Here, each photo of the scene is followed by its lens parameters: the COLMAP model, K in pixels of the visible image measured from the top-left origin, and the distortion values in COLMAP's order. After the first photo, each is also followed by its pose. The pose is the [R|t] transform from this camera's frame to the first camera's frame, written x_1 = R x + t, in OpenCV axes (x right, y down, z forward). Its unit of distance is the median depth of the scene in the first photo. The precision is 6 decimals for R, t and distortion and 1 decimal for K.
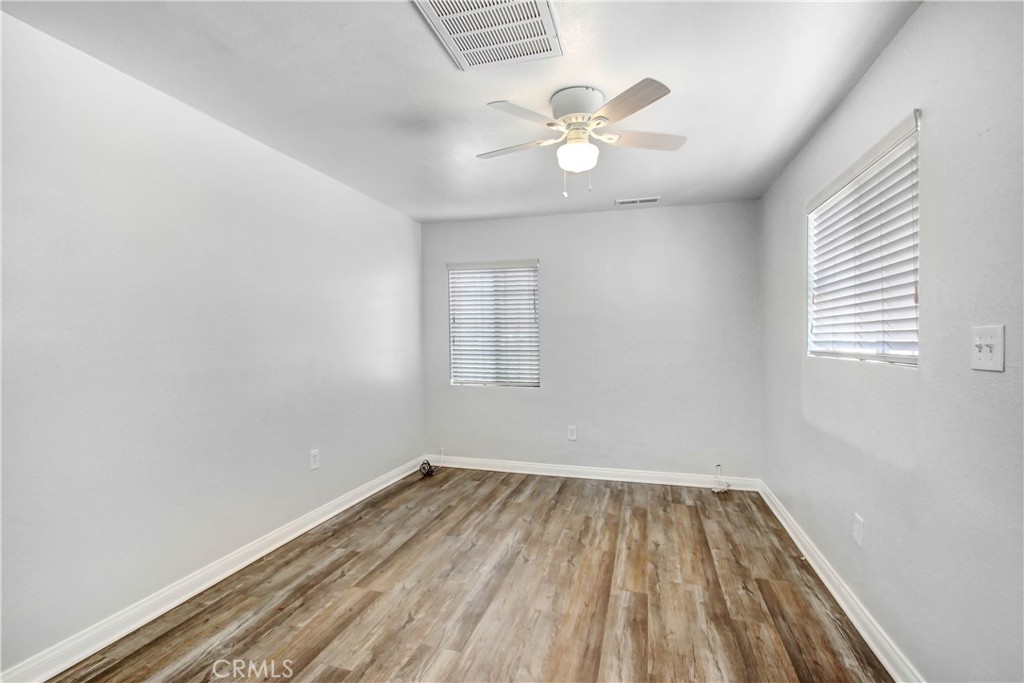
lens RADIAL K [[484.3, 0, 515.1], [0, 484.3, 339.9], [0, 0, 1]] dist [-0.000747, -0.000286]
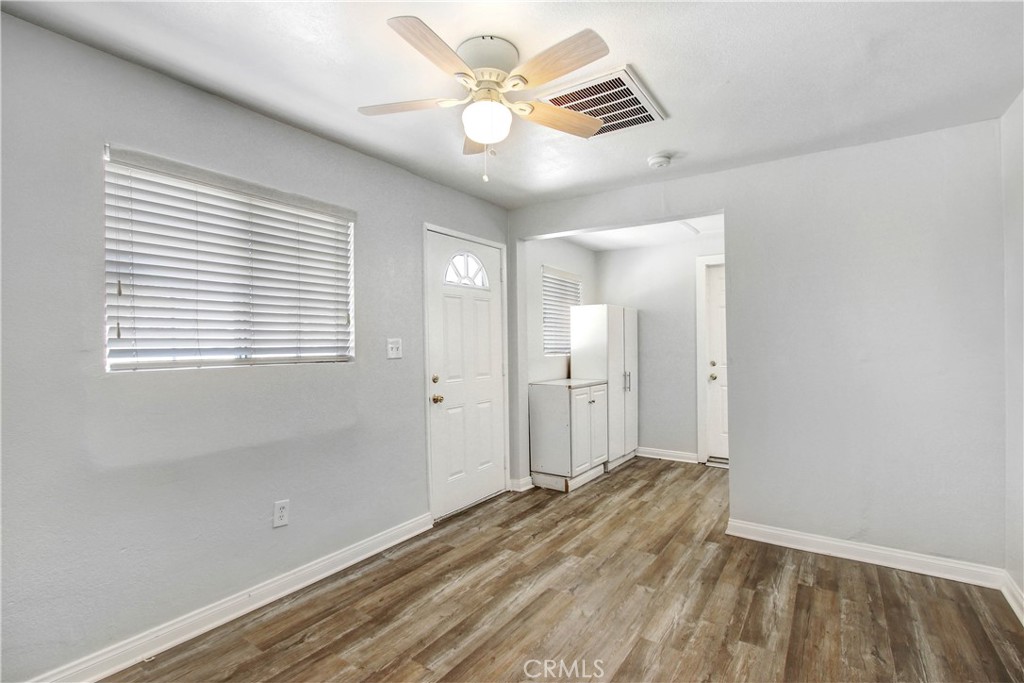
lens RADIAL K [[484.3, 0, 516.6], [0, 484.3, 338.4], [0, 0, 1]] dist [-0.000747, -0.000286]
pose [[-0.953133, 0.003860, 0.302528, -0.163181], [0.002315, 0.999982, -0.005466, -0.012097], [-0.302544, -0.004509, -0.953125, 1.940618]]
